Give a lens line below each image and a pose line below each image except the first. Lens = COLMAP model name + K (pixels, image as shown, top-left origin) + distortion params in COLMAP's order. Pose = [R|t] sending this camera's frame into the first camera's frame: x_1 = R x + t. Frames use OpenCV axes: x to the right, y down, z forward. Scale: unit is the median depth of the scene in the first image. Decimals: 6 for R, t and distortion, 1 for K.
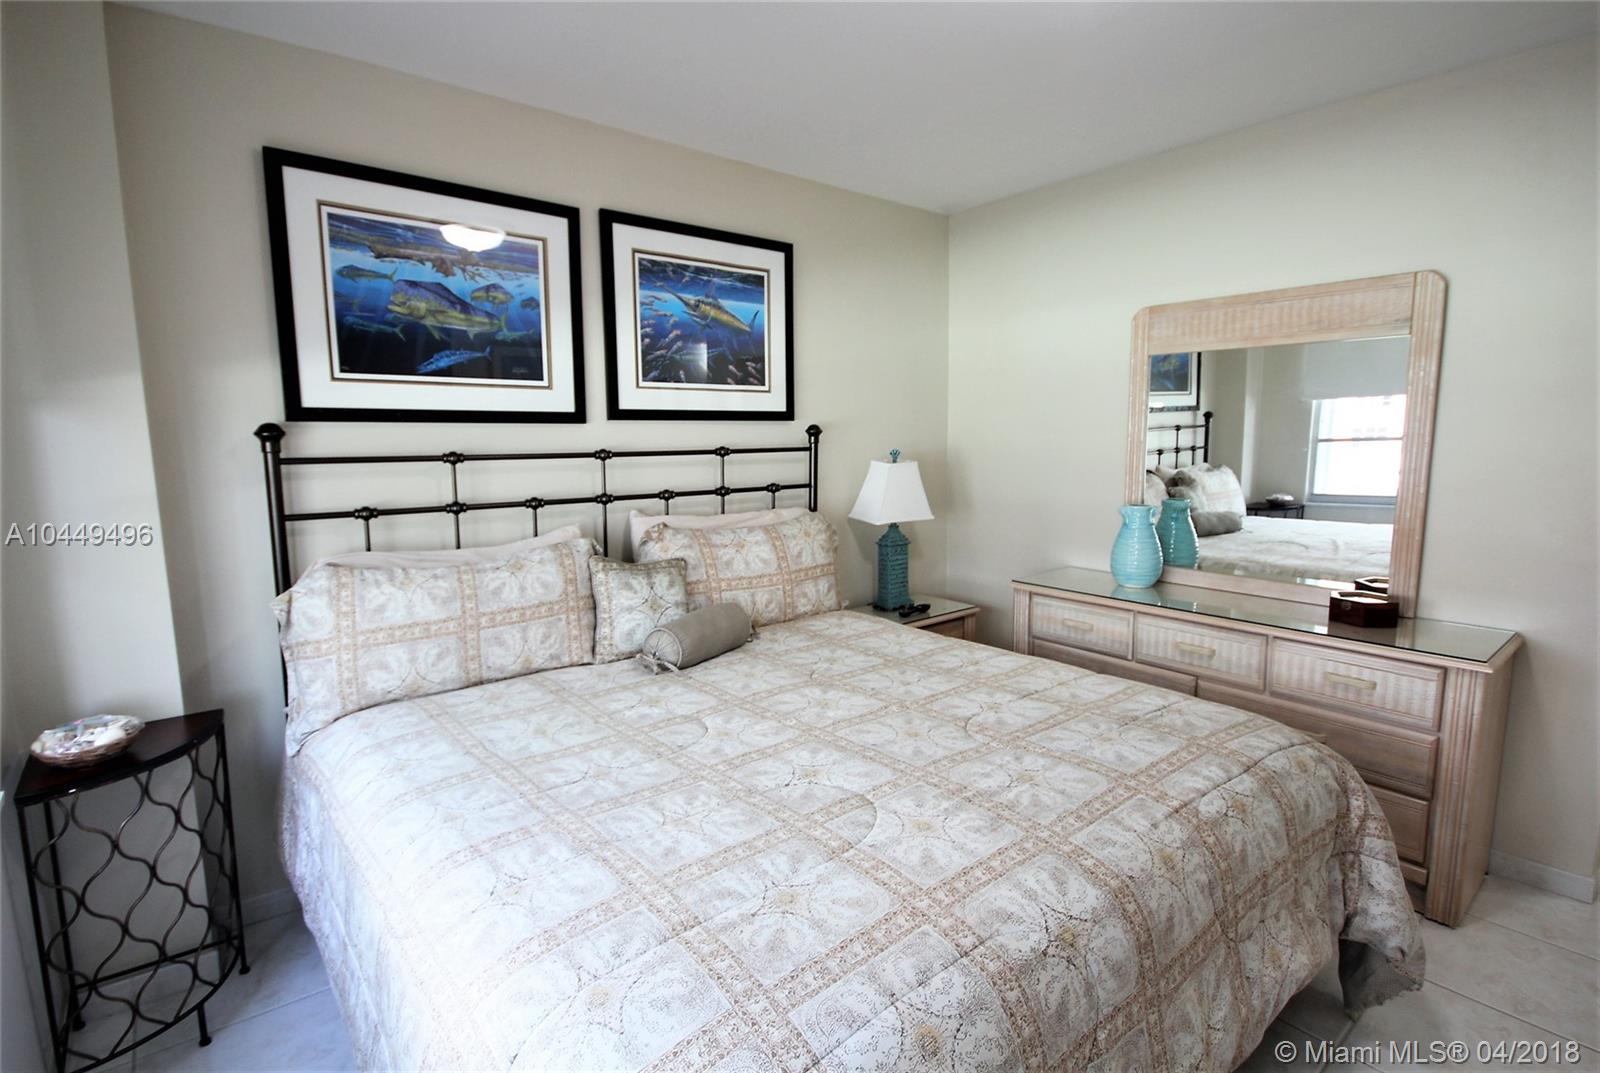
lens RADIAL K [[789.0, 0, 805.1], [0, 789.0, 529.6], [0, 0, 1]] dist [0.000467, 0.000604]
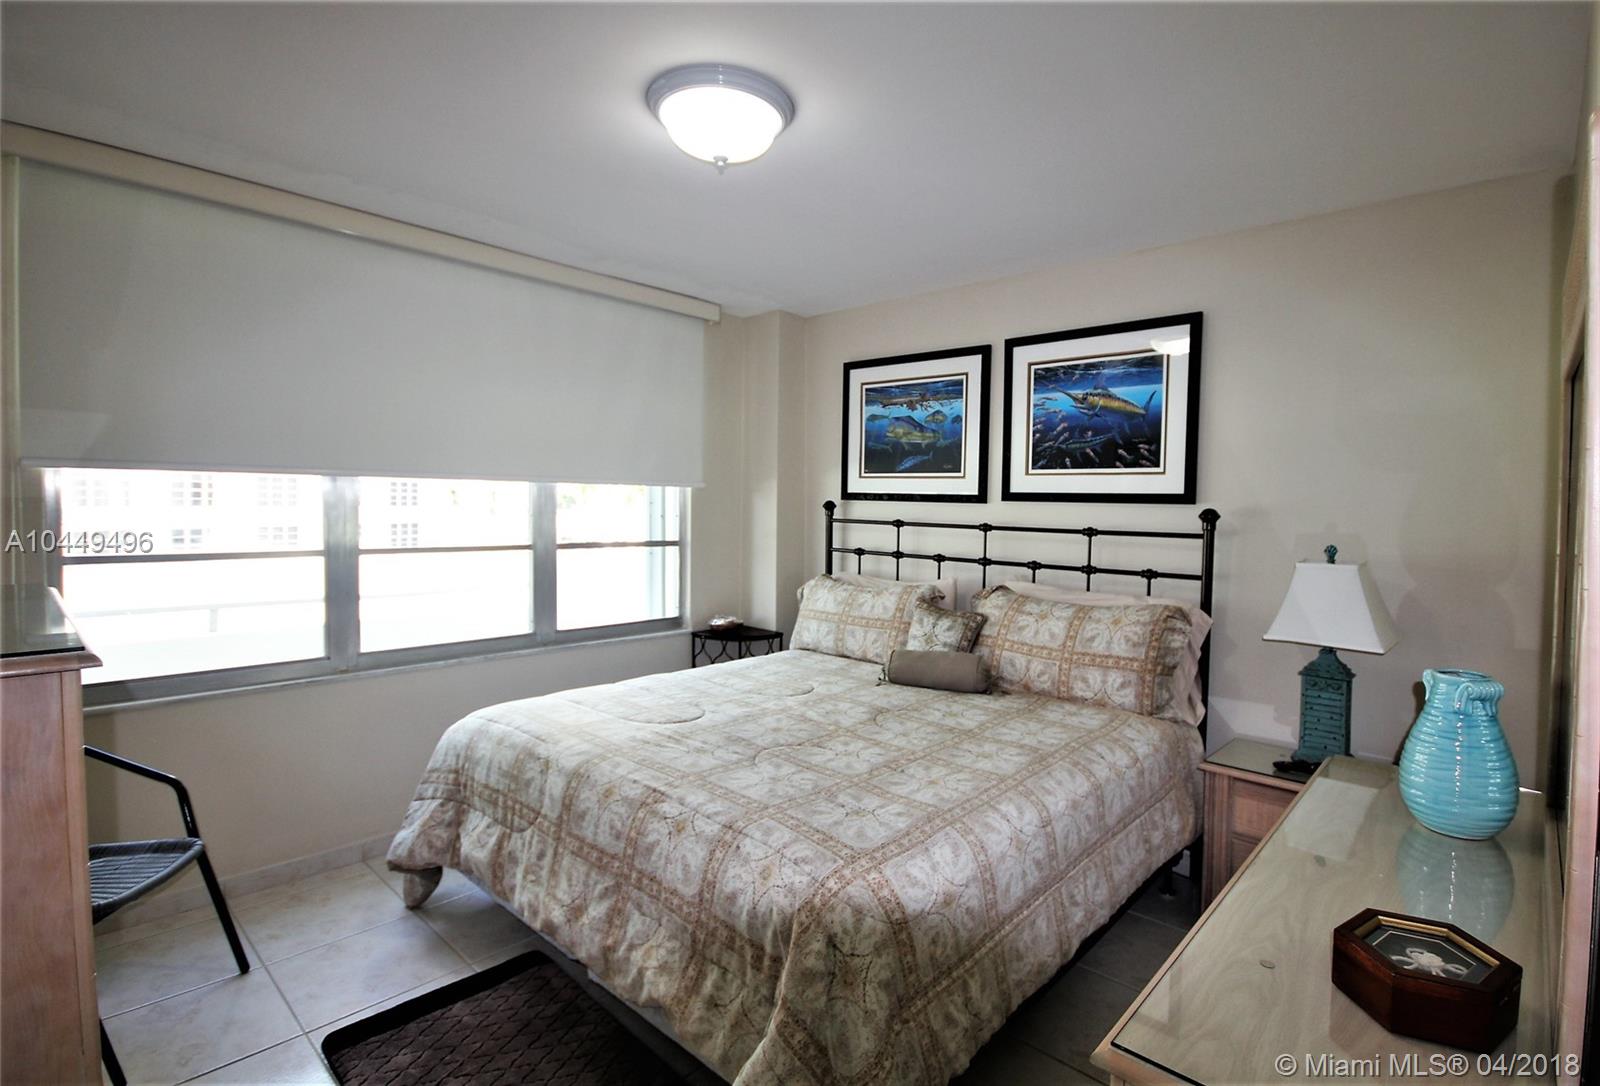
lens RADIAL K [[766.9, 0, 805.3], [0, 766.9, 541.4], [0, 0, 1]] dist [-0.022950, -0.000051]
pose [[0.121241, 0.061559, -0.990712, 0.981080], [-0.140775, 0.989053, 0.044228, -0.088982], [0.982590, 0.134106, 0.128580, 0.567972]]
